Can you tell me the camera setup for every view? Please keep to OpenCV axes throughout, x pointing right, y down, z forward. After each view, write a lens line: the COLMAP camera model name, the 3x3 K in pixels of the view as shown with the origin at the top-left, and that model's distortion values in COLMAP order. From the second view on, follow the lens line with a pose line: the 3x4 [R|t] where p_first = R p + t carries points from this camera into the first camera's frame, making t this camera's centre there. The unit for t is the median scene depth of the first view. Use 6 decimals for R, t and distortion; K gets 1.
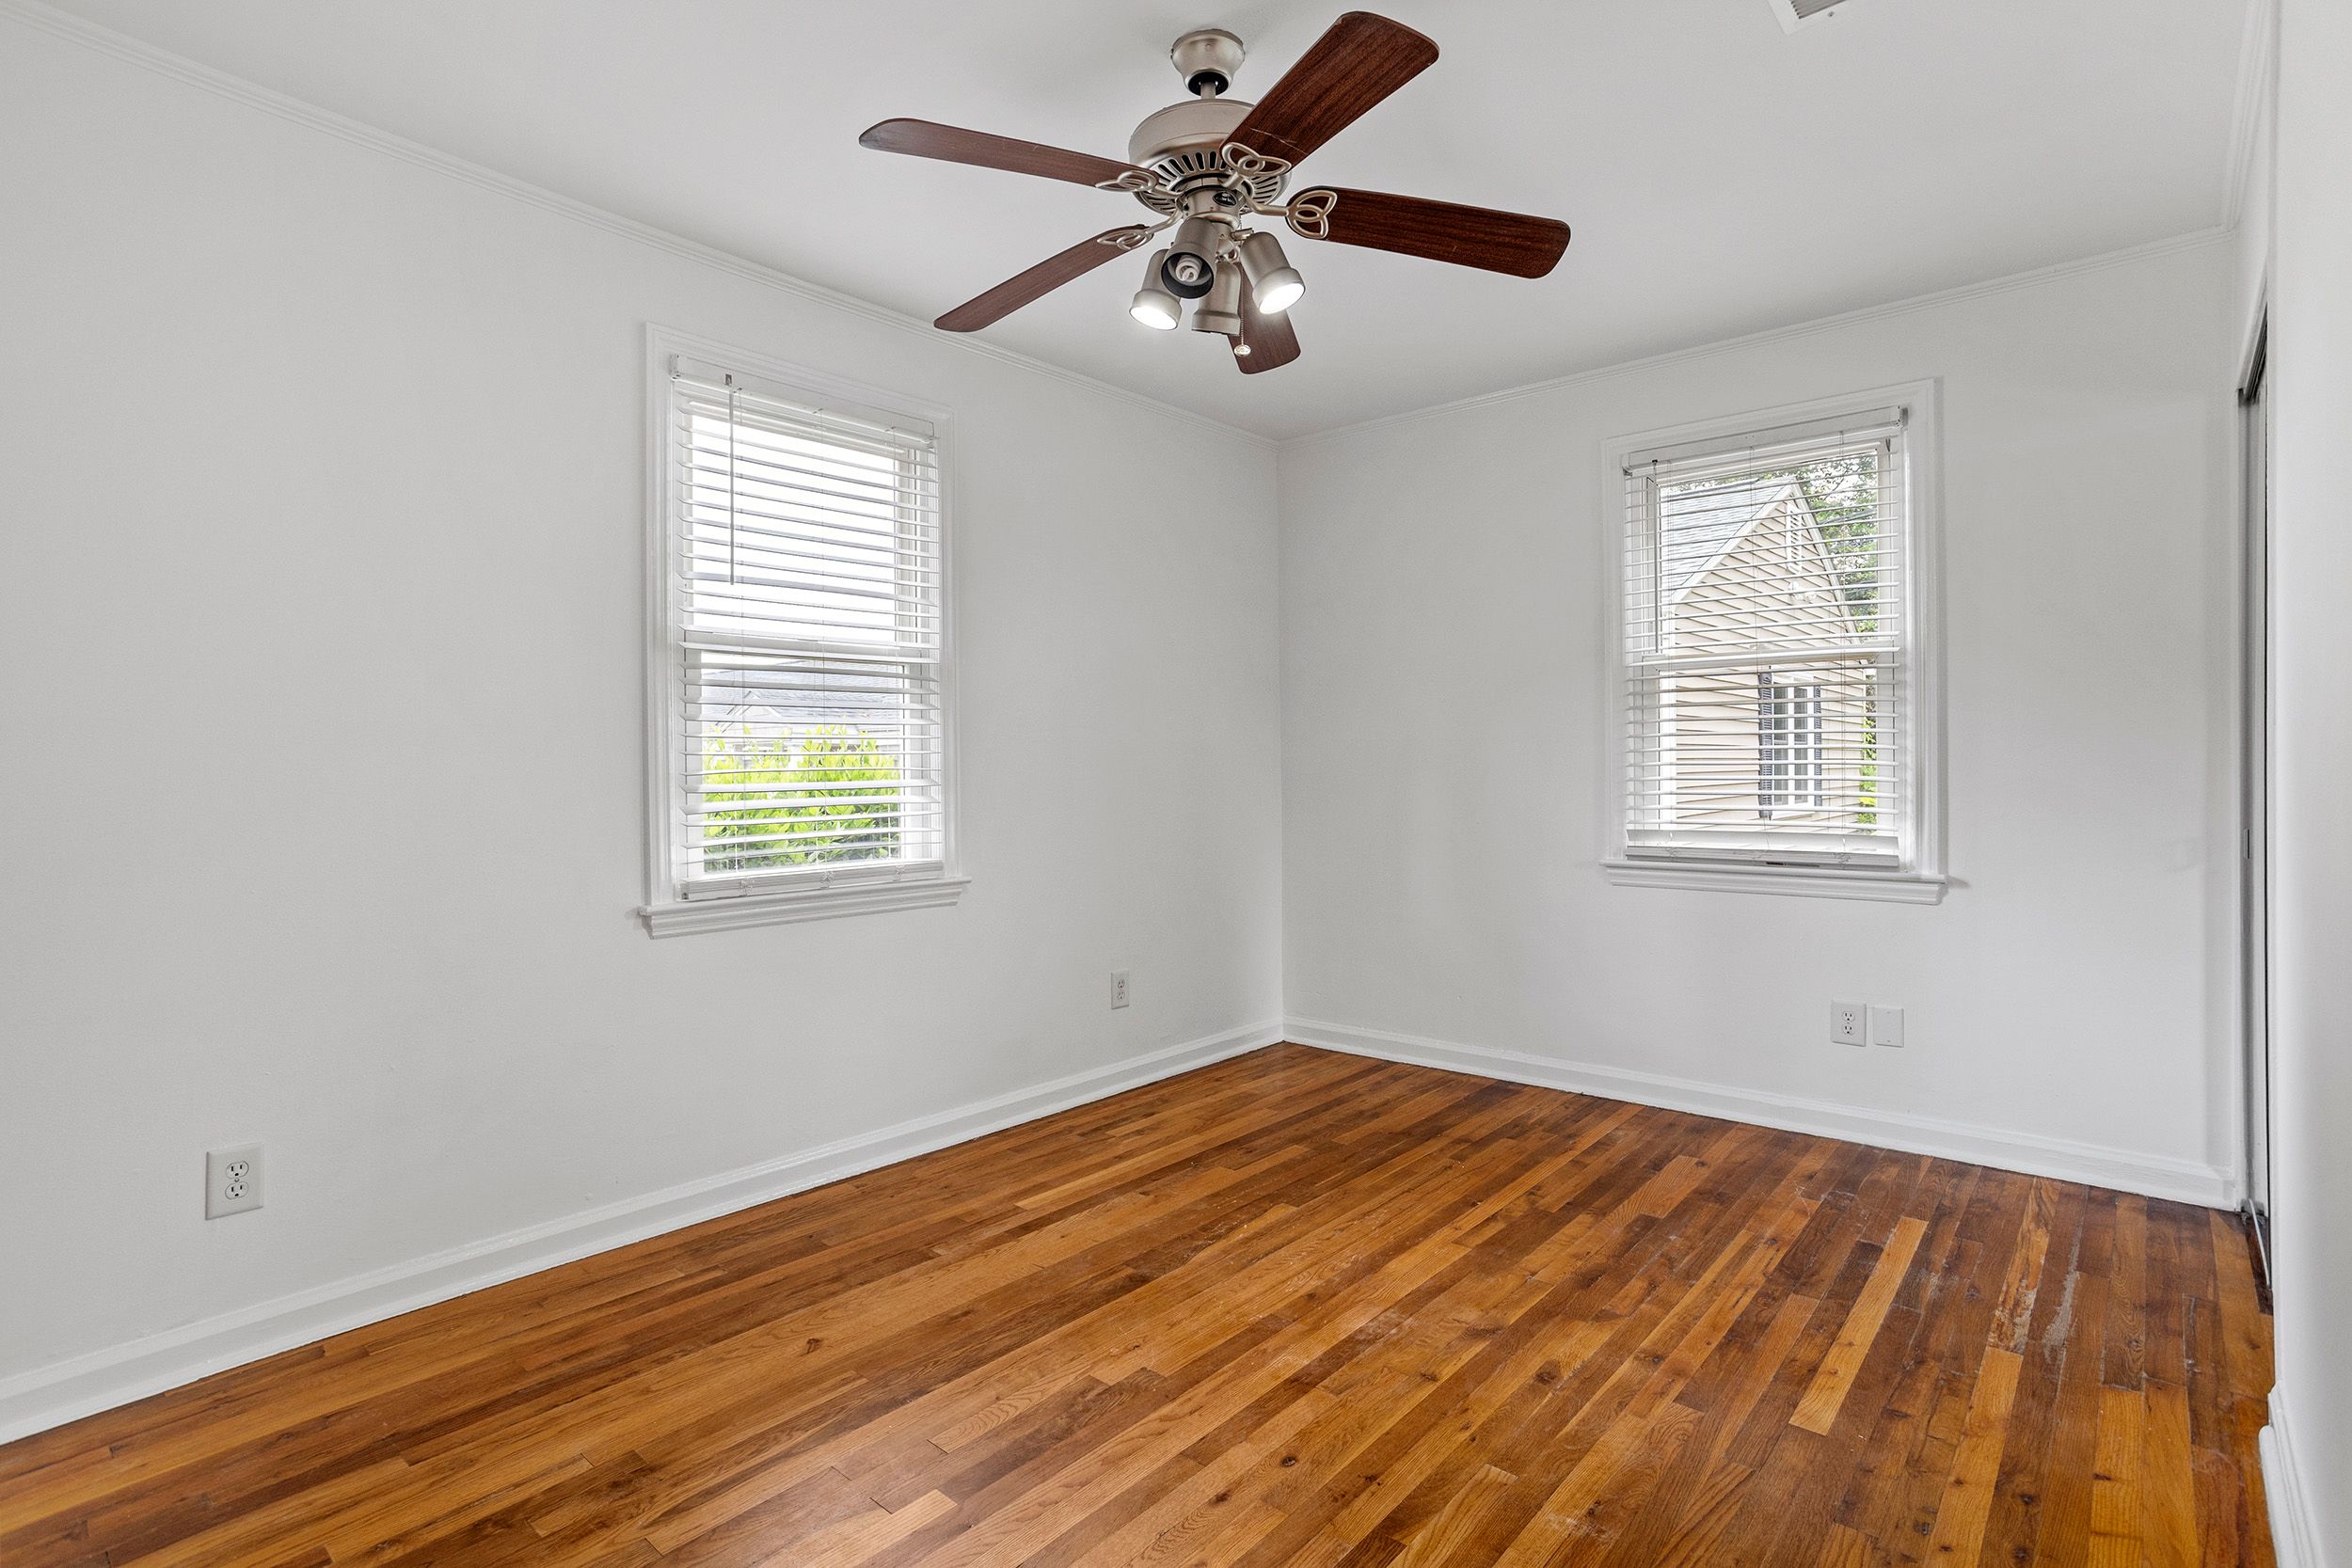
lens RADIAL K [[1140.3, 0, 1174.0], [0, 1140.3, 760.4], [0, 0, 1]] dist [-0.044340, 0.028197]
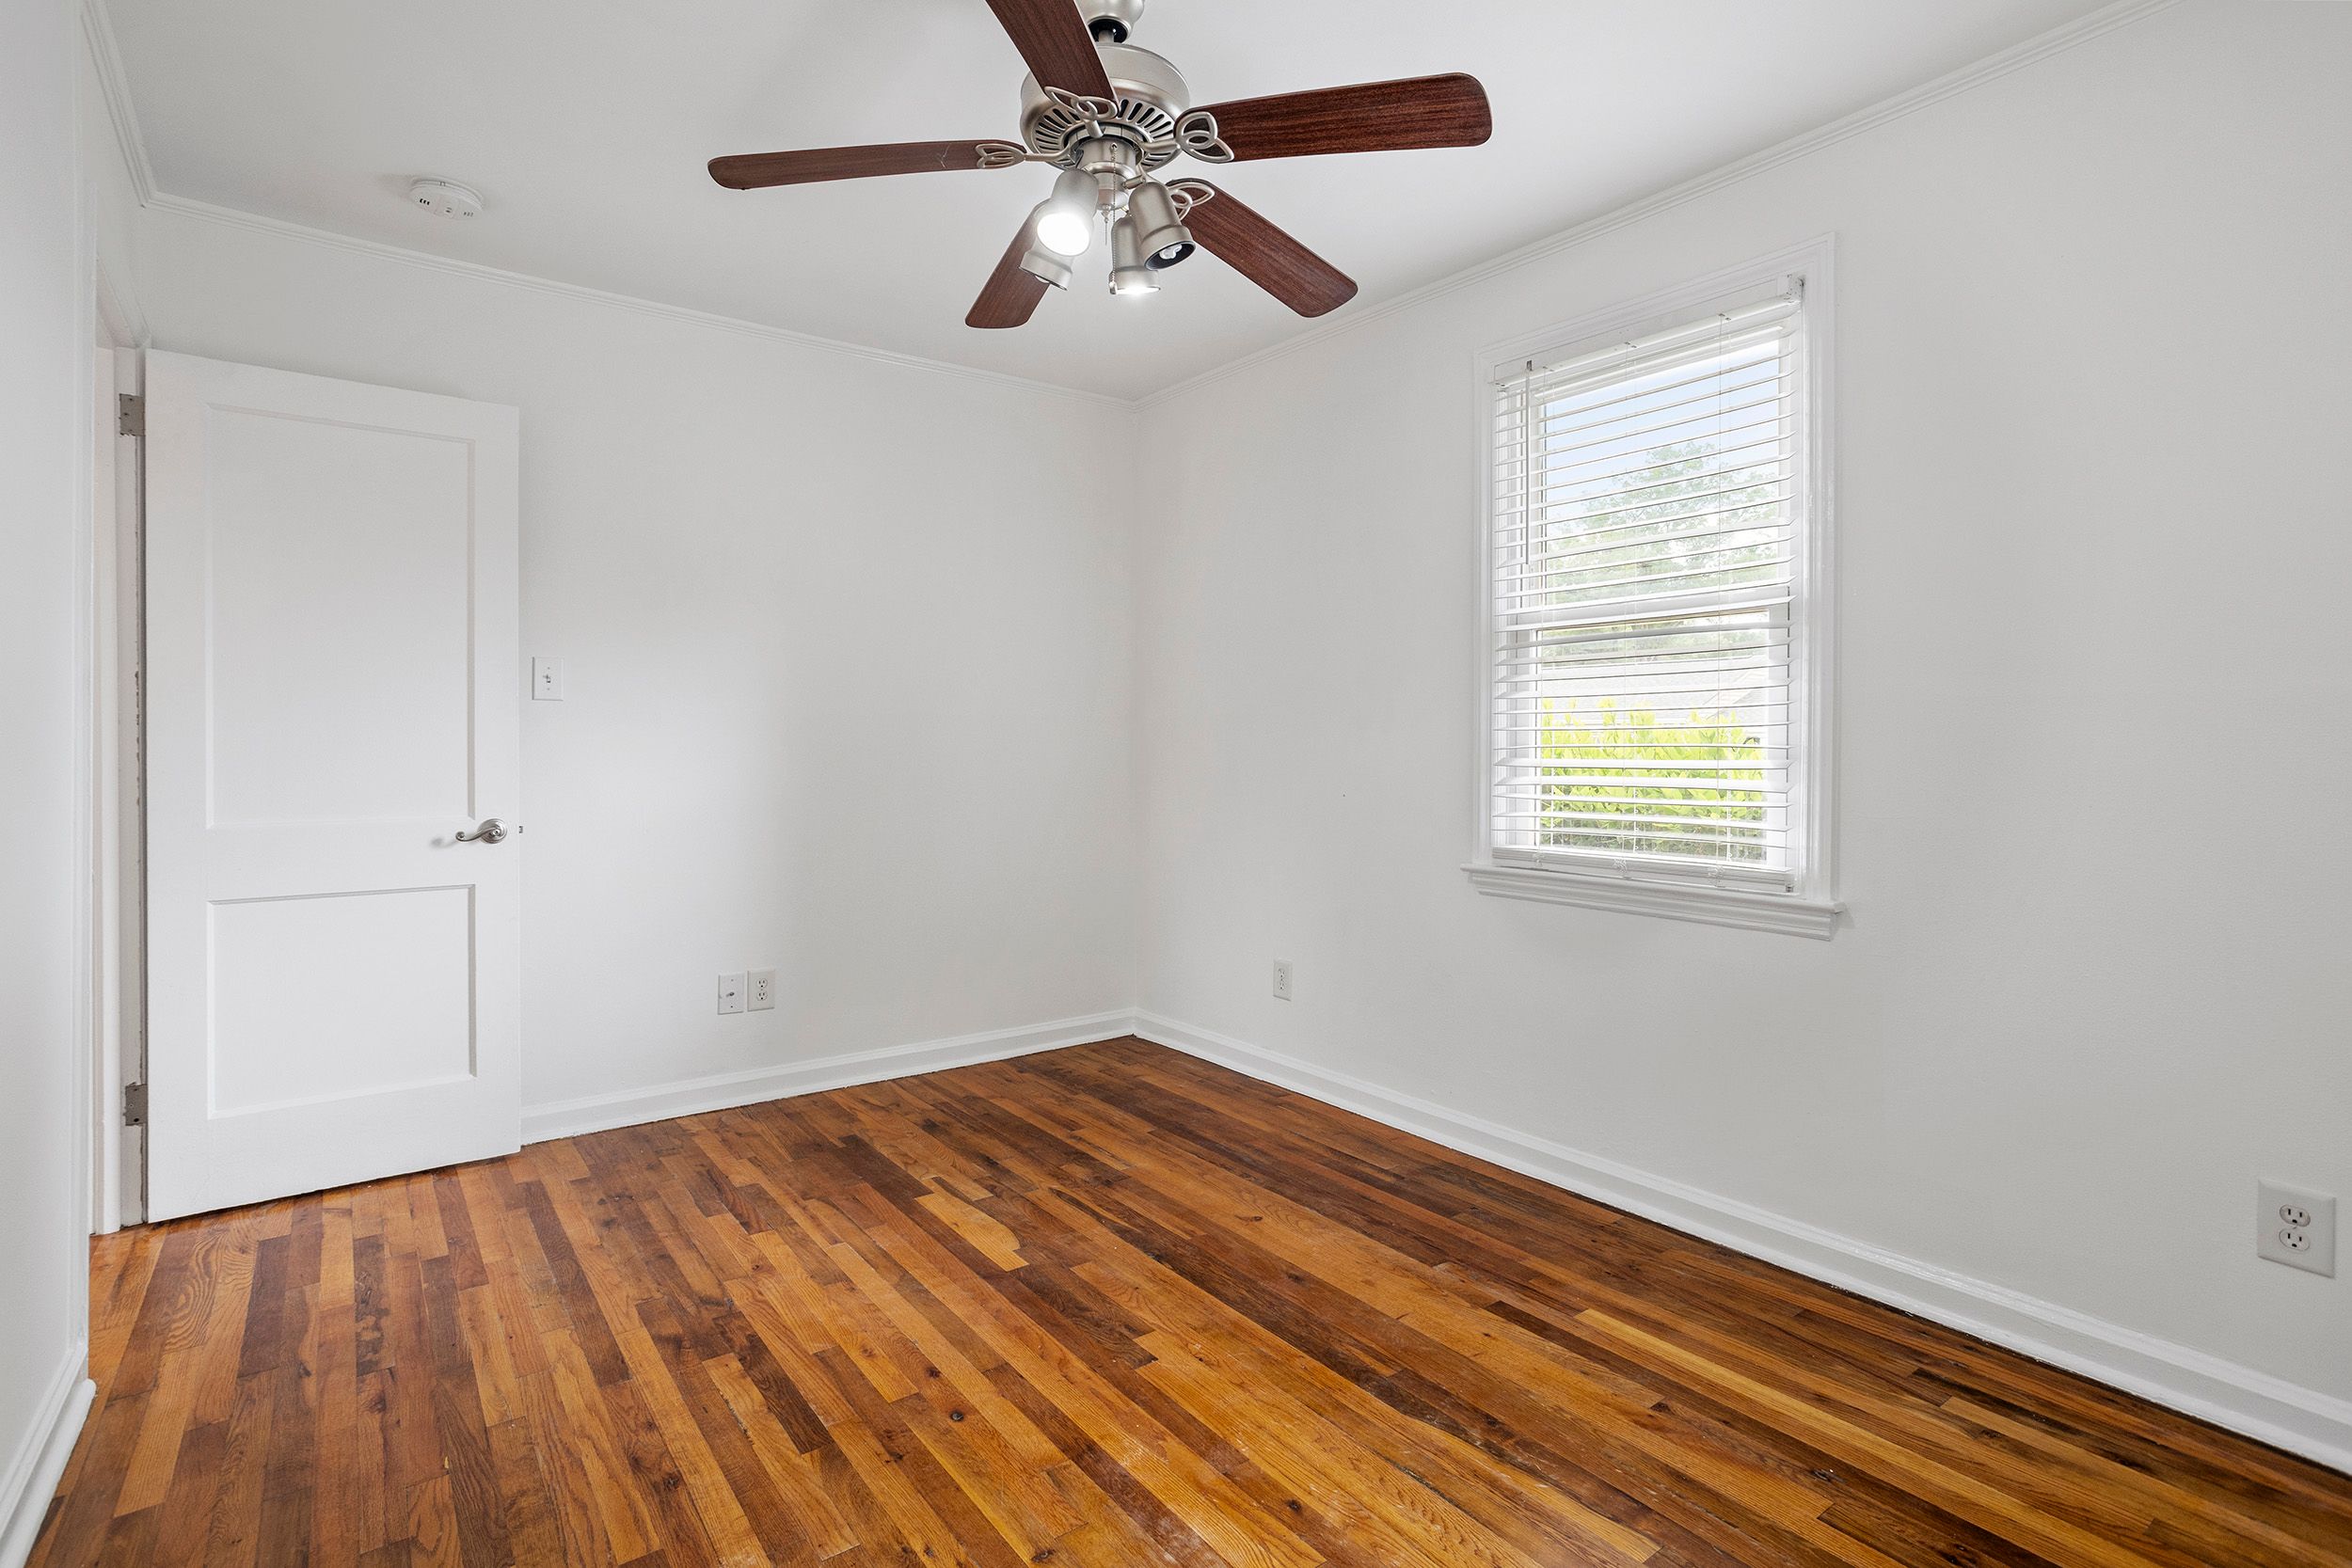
lens RADIAL K [[1140.3, 0, 1174.0], [0, 1140.3, 760.4], [0, 0, 1]] dist [-0.044340, 0.028197]
pose [[-0.213686, 0.019710, -0.976704, 0.698969], [0.007538, 0.999800, 0.018527, 0.000803], [0.976873, -0.003403, -0.213792, 0.935274]]
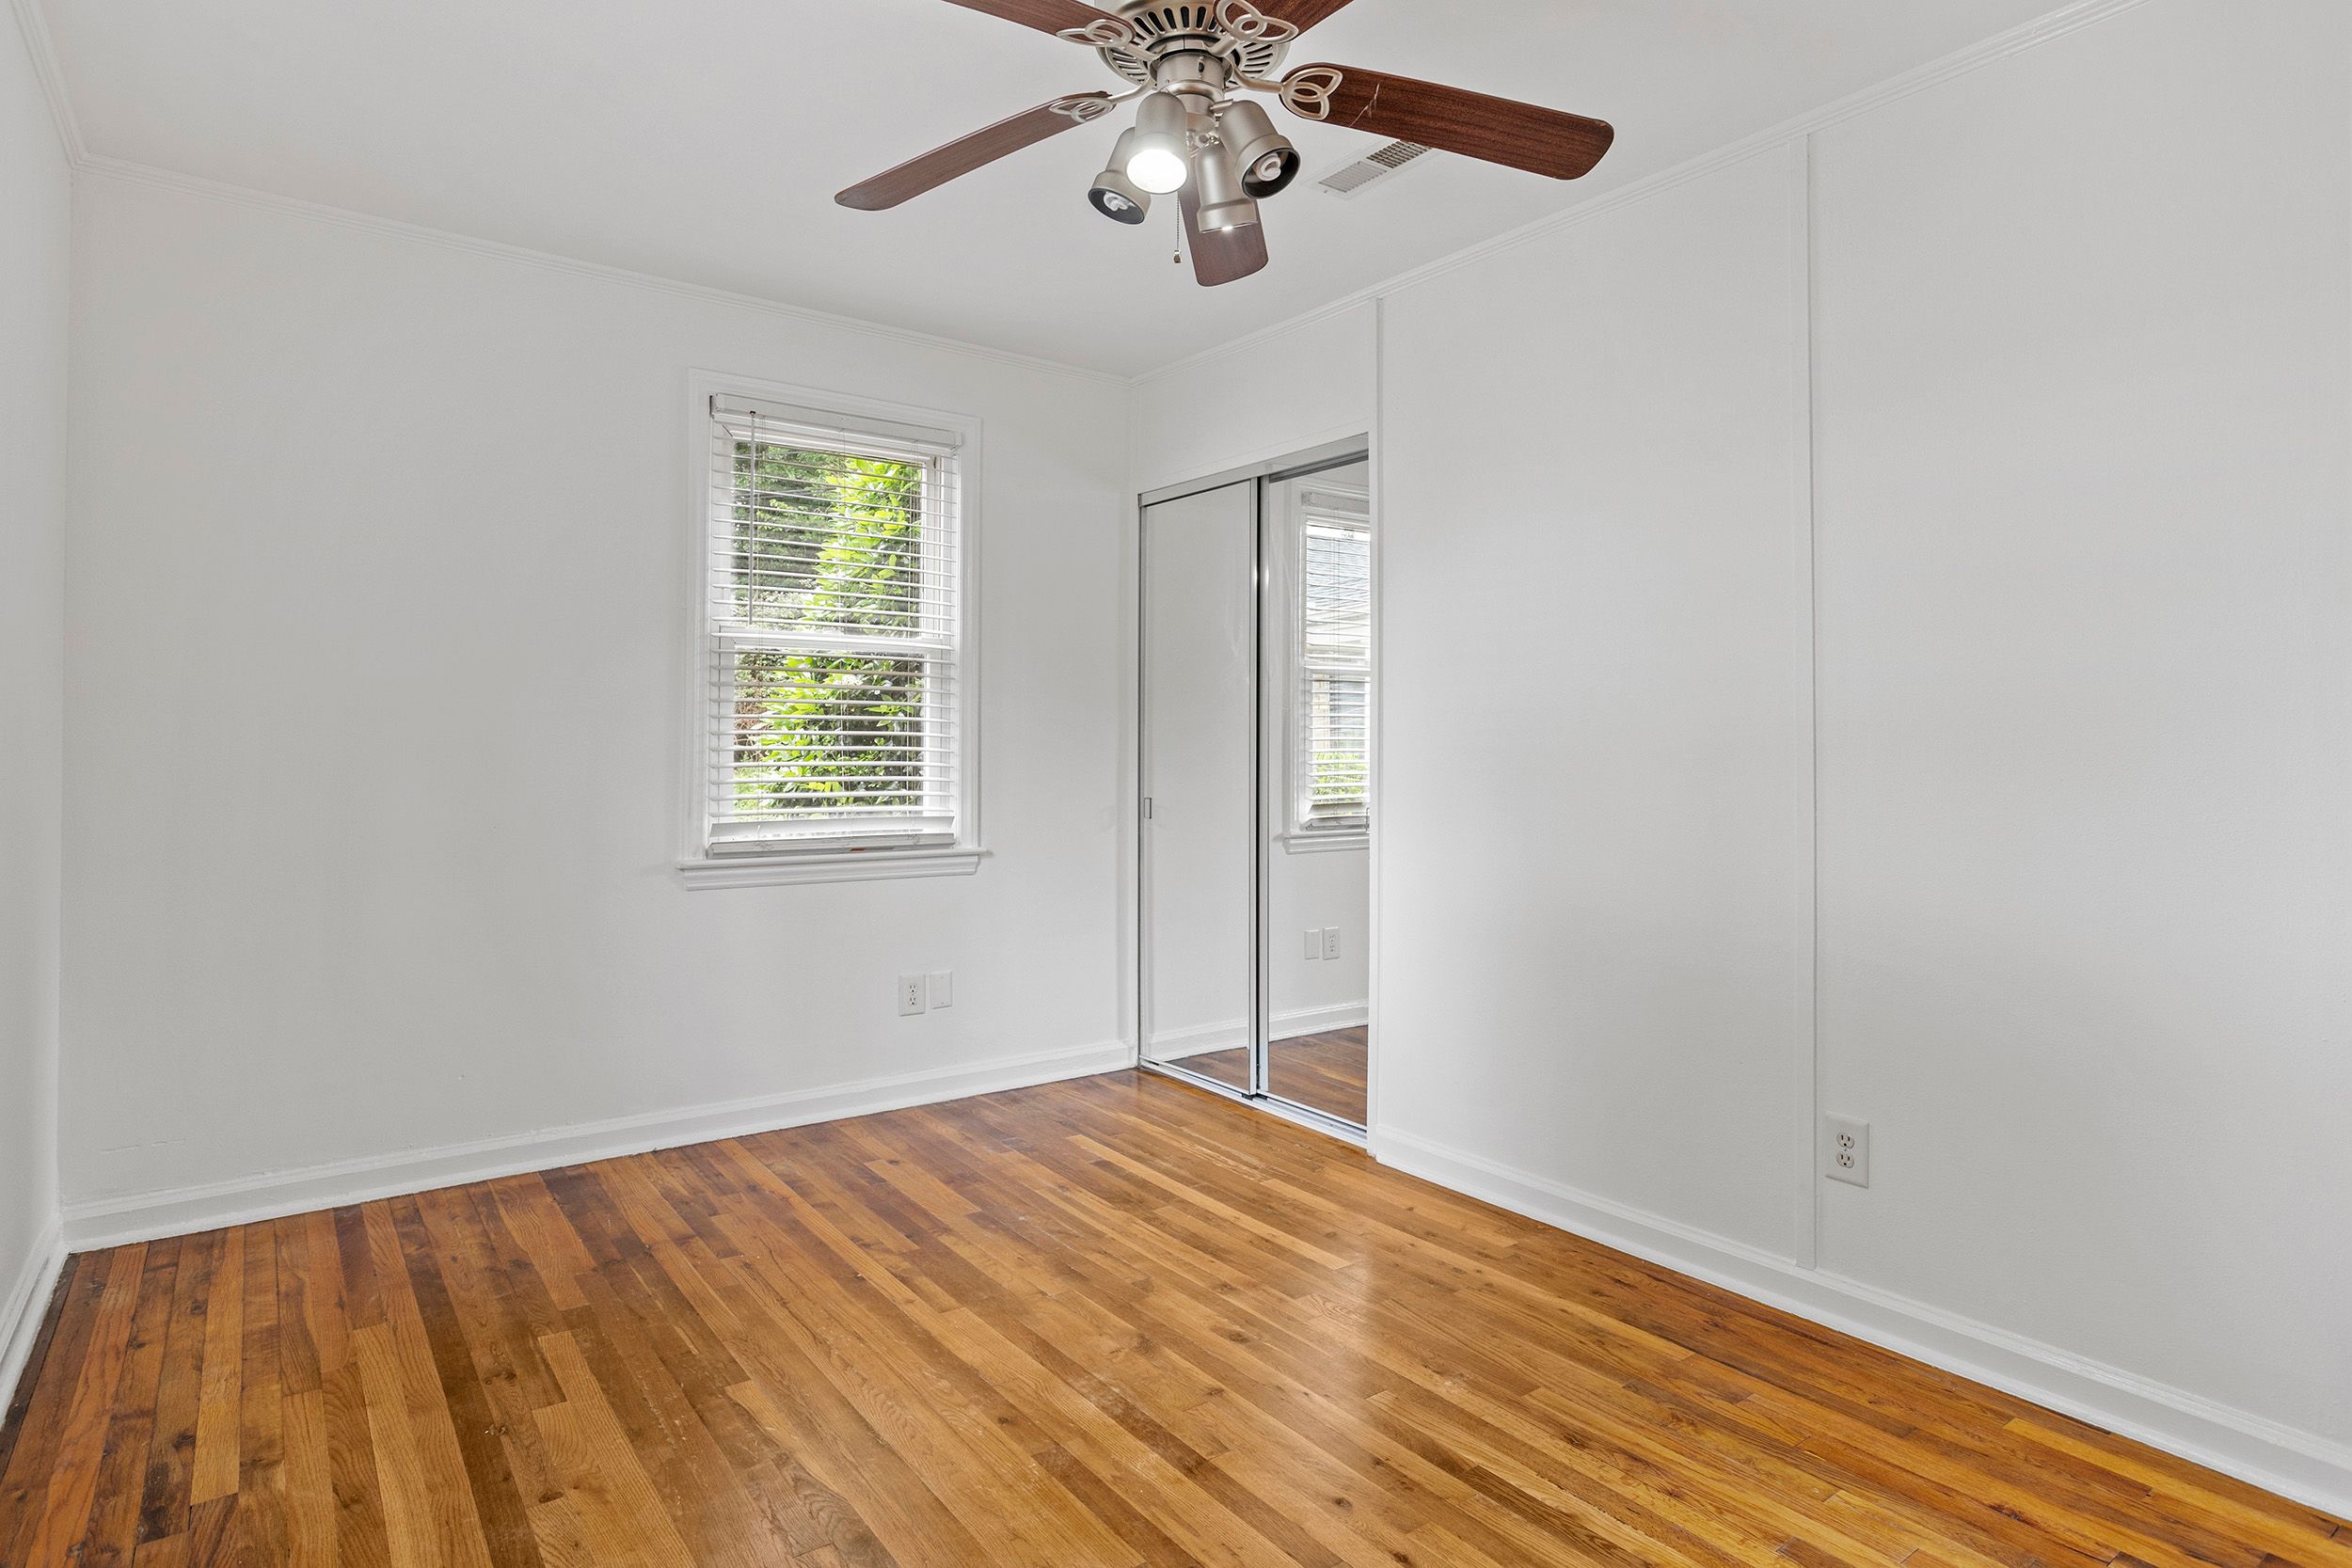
lens RADIAL K [[1273.2, 0, 1181.5], [0, 1273.2, 714.3], [0, 0, 1]] dist [-0.051742, 0.033907]
pose [[0.209271, 0.034783, 0.977239, -0.631194], [-0.013211, 0.999377, -0.032742, 0.006206], [-0.977769, -0.006058, 0.209600, 0.605130]]
